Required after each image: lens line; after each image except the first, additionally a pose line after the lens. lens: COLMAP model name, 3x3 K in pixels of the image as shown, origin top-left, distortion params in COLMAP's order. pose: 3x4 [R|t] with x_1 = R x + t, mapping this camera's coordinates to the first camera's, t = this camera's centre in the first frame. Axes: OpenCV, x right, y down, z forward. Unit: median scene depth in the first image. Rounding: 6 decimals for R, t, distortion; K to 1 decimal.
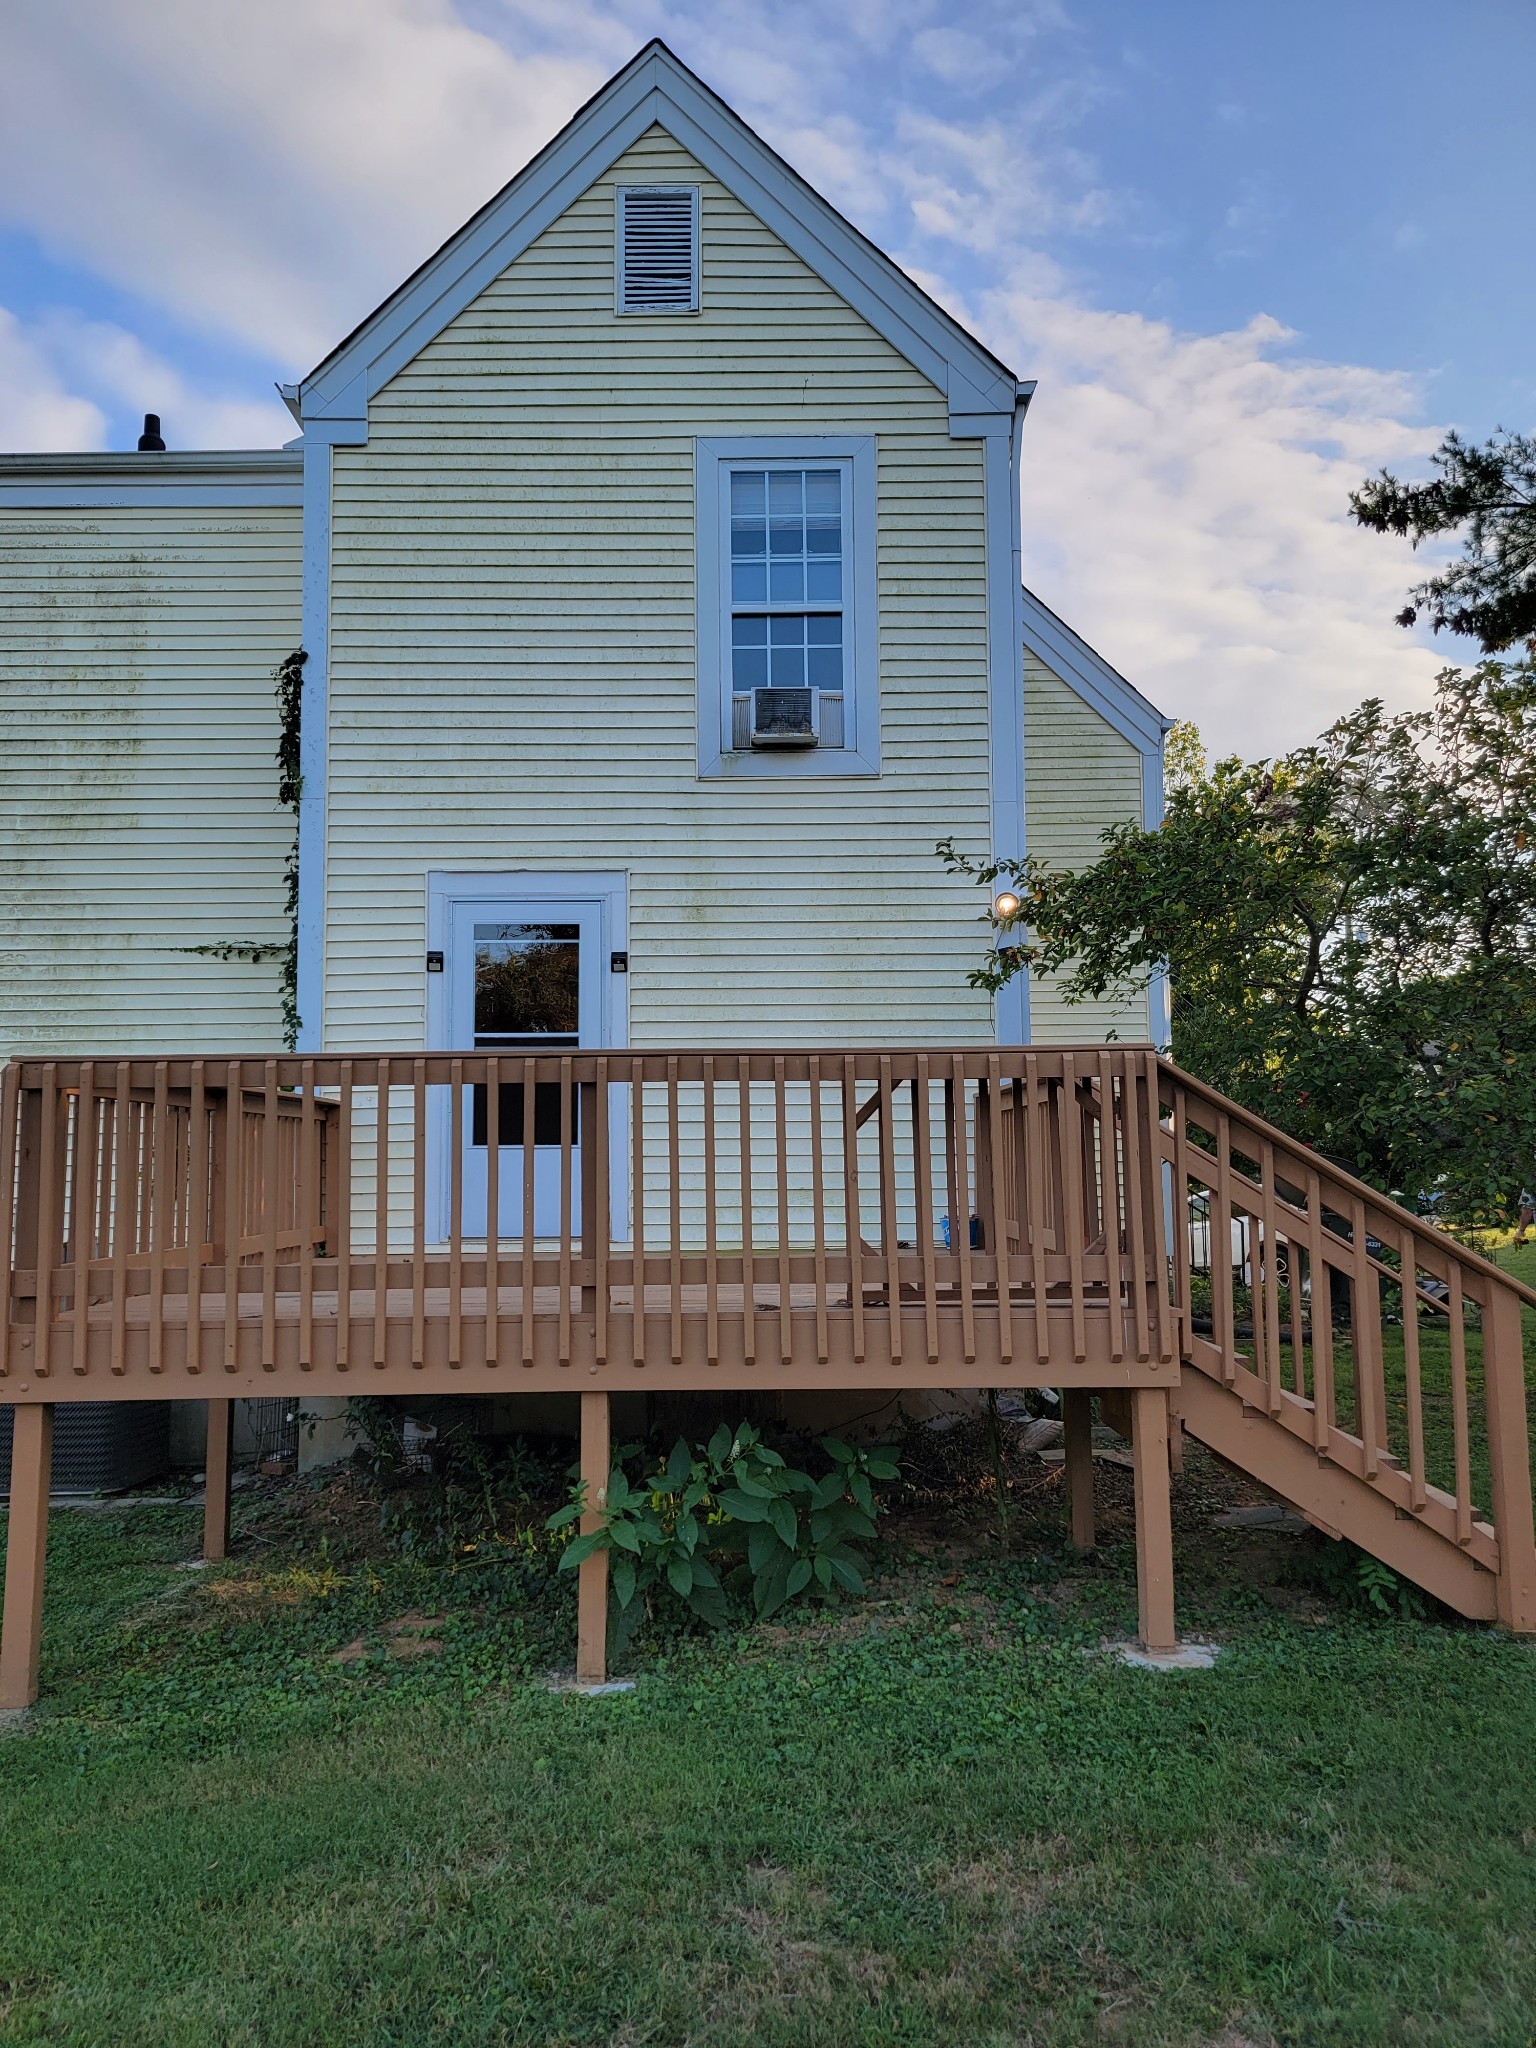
lens RADIAL K [[1422.7, 0, 773.8], [0, 1422.7, 1085.2], [0, 0, 1]] dist [0.087965, -0.078491]
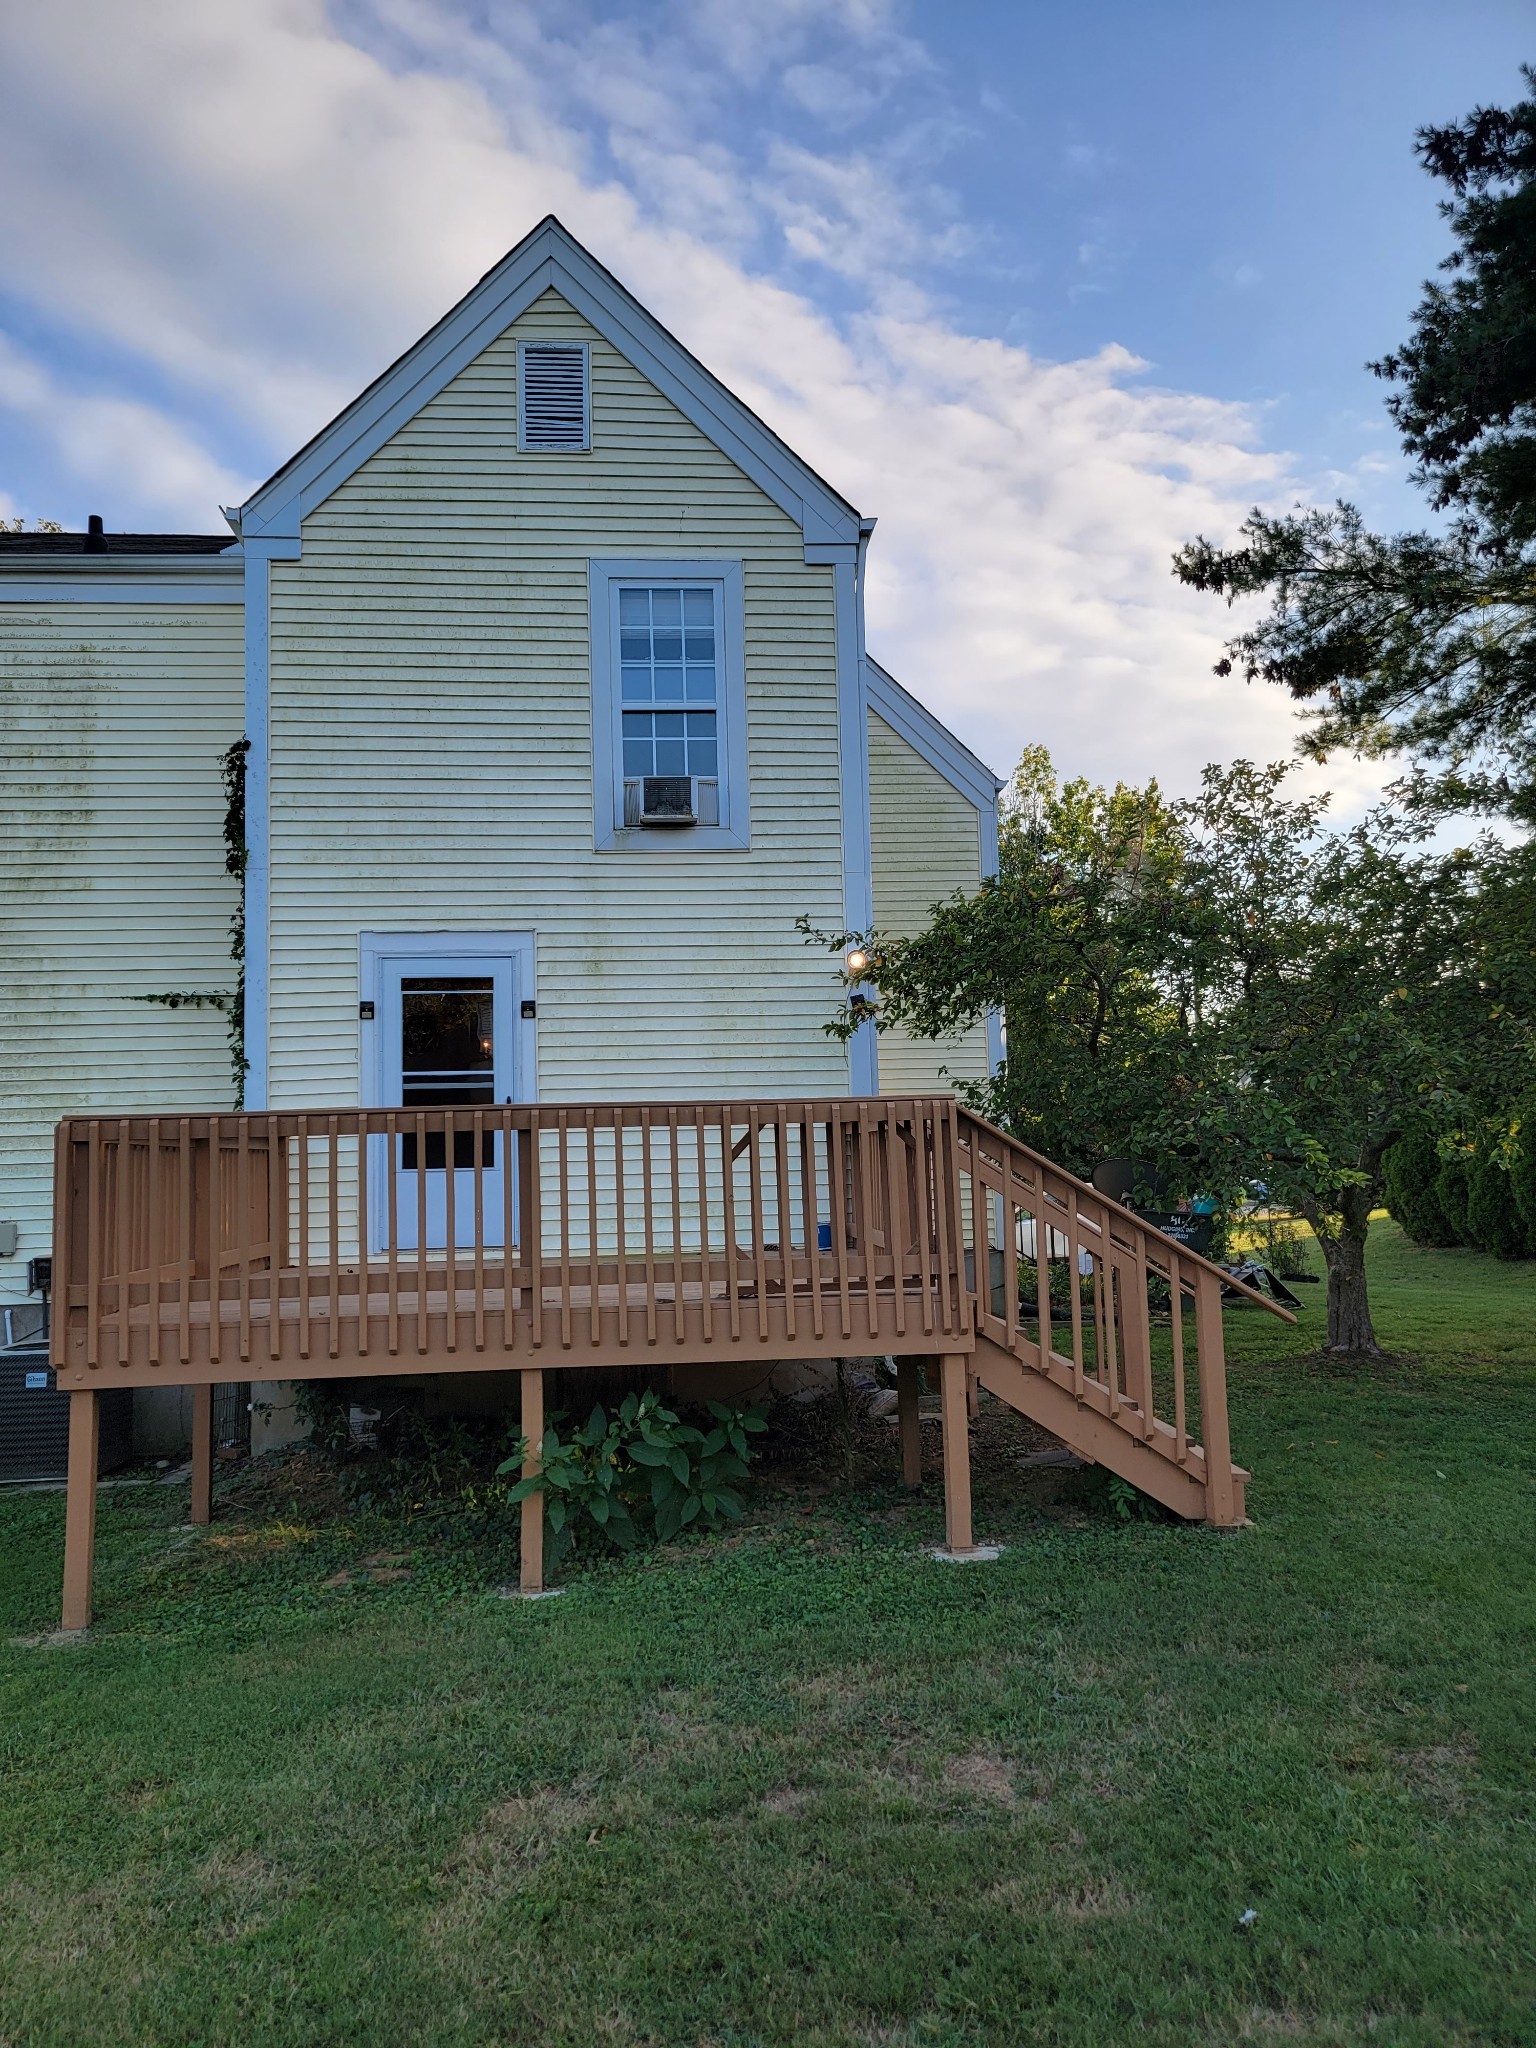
lens RADIAL K [[1419.4, 0, 774.4], [0, 1419.4, 1062.8], [0, 0, 1]] dist [0.073721, -0.056000]
pose [[0.996246, -0.008700, 0.086126, -0.009843], [0.009955, 0.999850, -0.014142, -0.027841], [-0.085990, 0.014947, 0.996184, -0.201931]]
